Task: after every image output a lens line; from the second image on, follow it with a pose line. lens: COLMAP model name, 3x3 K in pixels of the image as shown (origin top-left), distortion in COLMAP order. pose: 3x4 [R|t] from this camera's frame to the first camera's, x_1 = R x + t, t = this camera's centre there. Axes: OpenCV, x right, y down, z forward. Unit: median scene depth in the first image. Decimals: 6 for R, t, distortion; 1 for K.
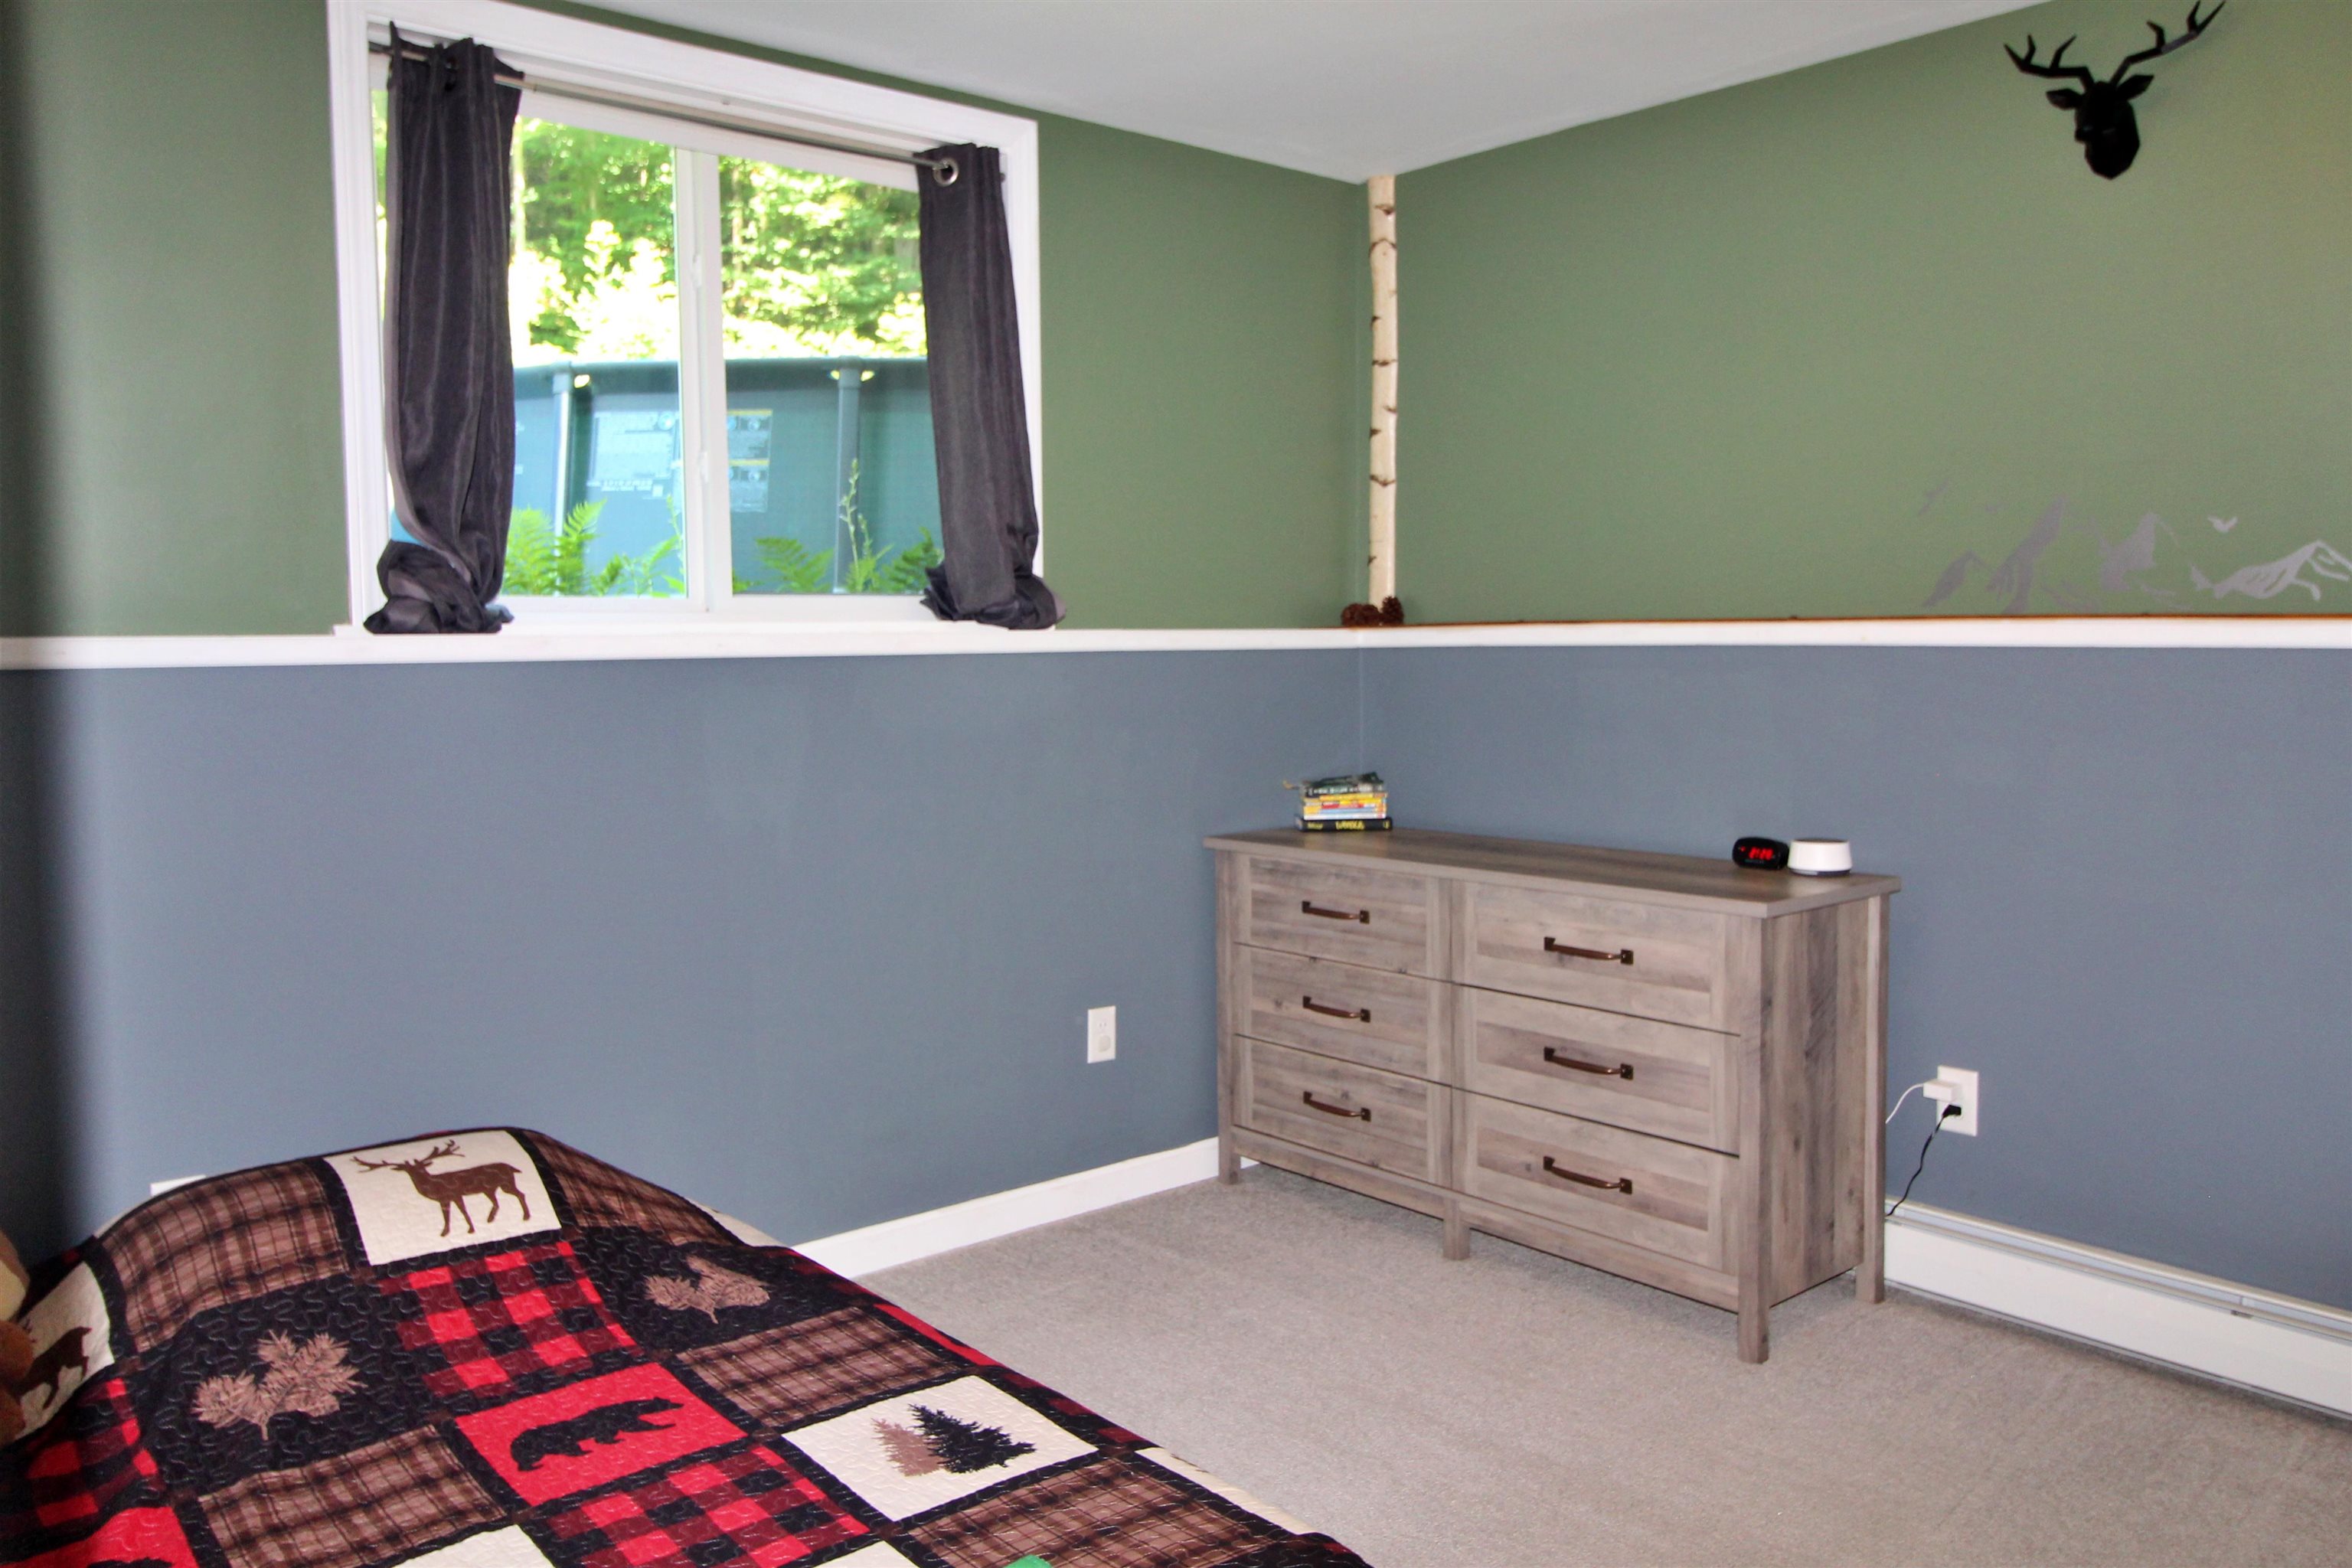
lens RADIAL K [[1795.3, 0, 1180.5], [0, 1795.3, 782.0], [0, 0, 1]] dist [0.006300, 0.003579]
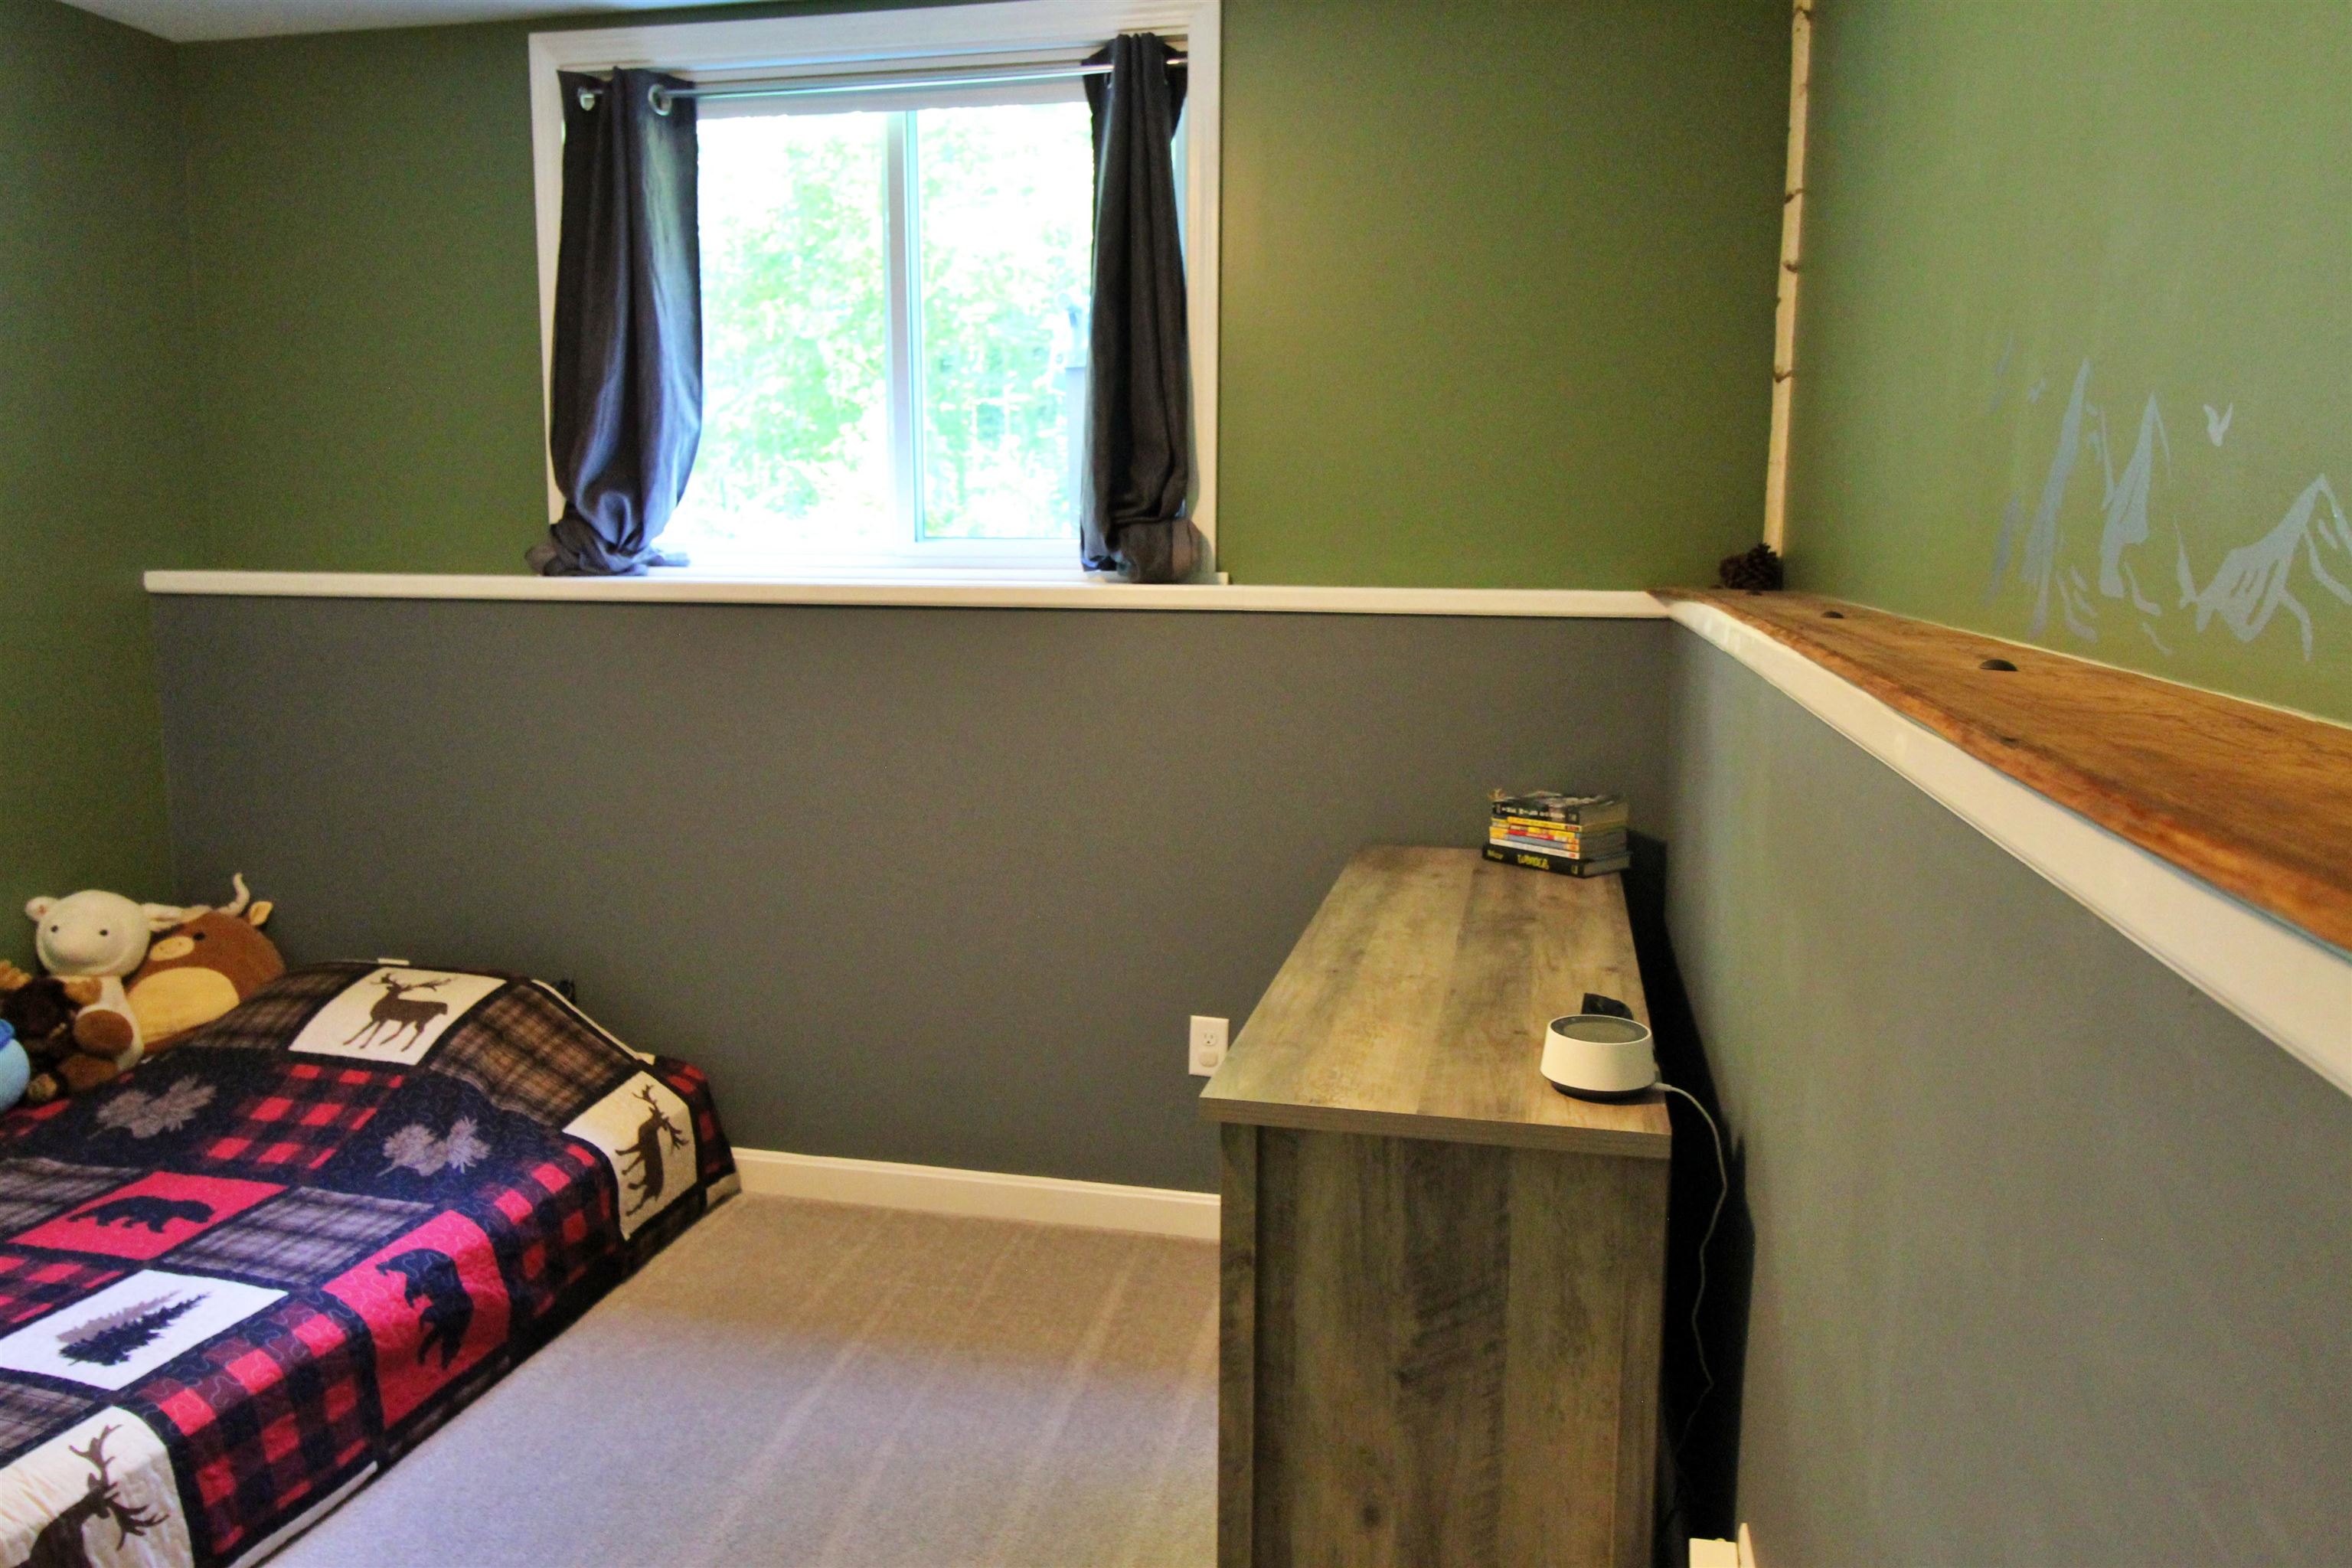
lens RADIAL K [[1646.6, 0, 1172.8], [0, 1646.6, 776.0], [0, 0, 1]] dist [0.009439, -0.009133]
pose [[0.585815, 0.130131, -0.799929, 0.926020], [-0.077373, 0.991497, 0.104631, -0.118848], [0.806743, 0.000599, 0.590902, 0.824229]]
